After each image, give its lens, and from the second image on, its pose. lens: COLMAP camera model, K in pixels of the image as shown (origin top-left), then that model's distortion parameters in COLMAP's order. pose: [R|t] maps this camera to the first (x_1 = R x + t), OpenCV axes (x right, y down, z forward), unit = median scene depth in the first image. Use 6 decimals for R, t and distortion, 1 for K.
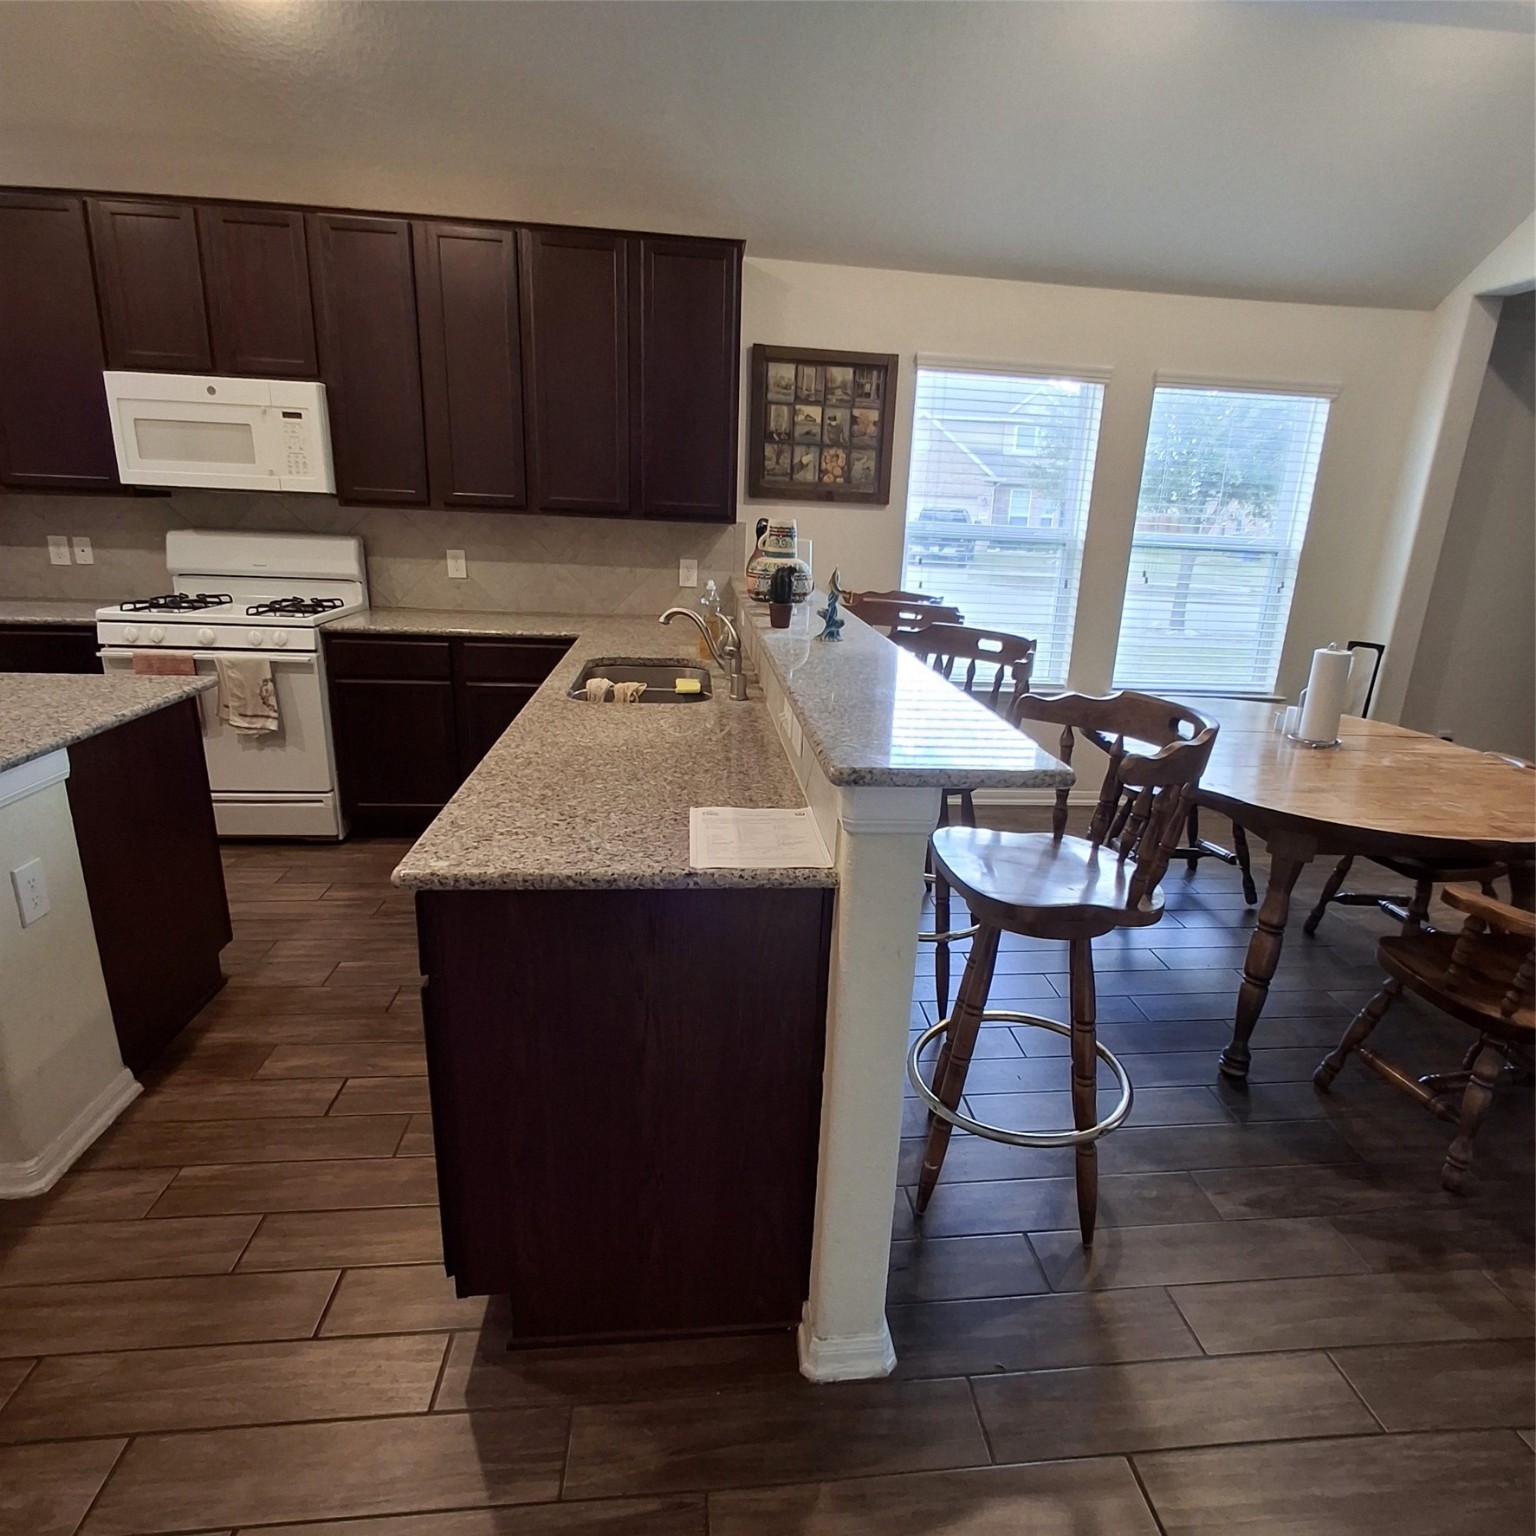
lens RADIAL K [[935.0, 0, 809.6], [0, 935.0, 796.7], [0, 0, 1]] dist [0.000406, 0.000742]
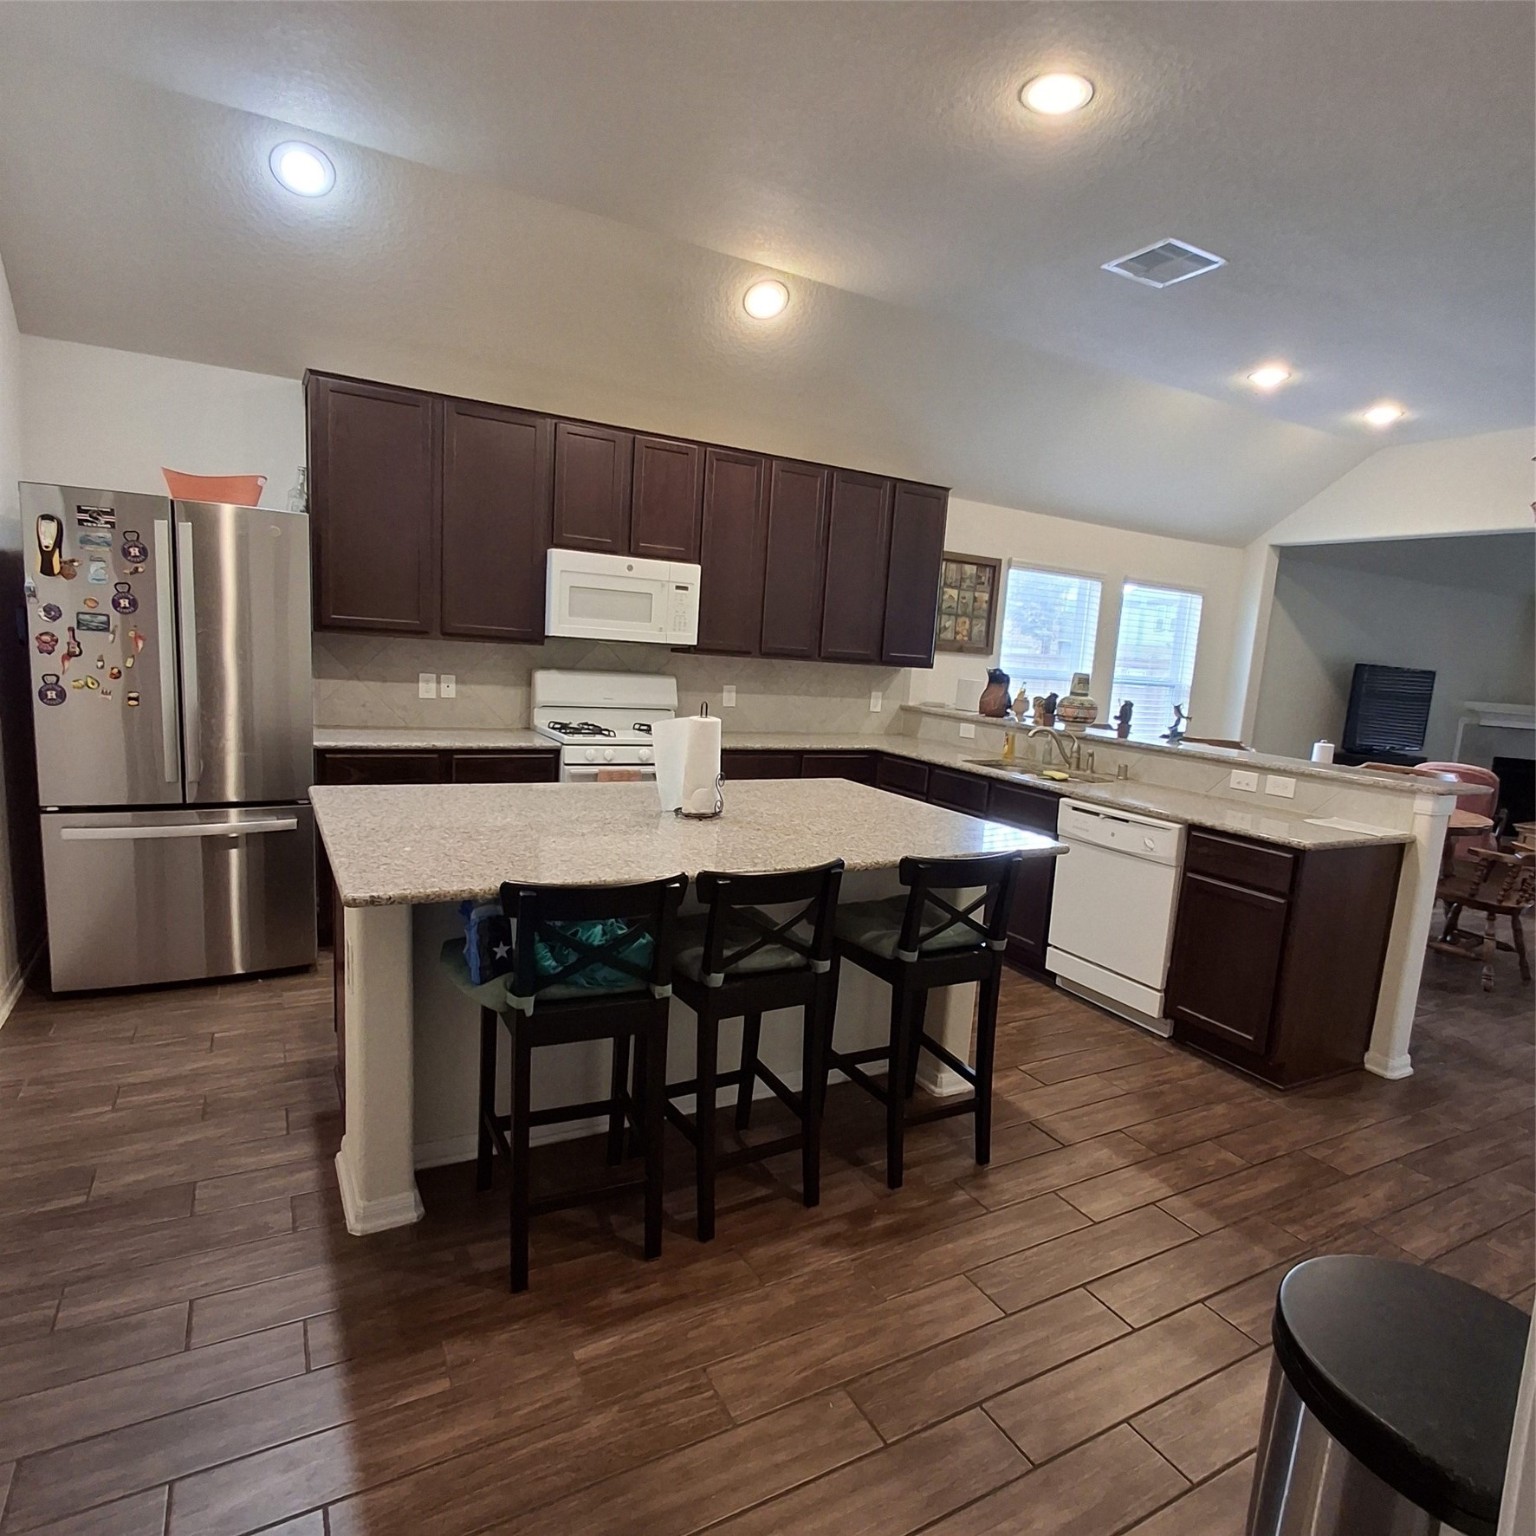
lens RADIAL K [[935.0, 0, 809.6], [0, 935.0, 796.7], [0, 0, 1]] dist [0.000406, 0.000742]
pose [[0.916898, -0.045433, 0.396528, -0.888767], [0.091402, 0.991000, -0.097804, 0.028466], [-0.388516, 0.125919, 0.912798, -0.228812]]
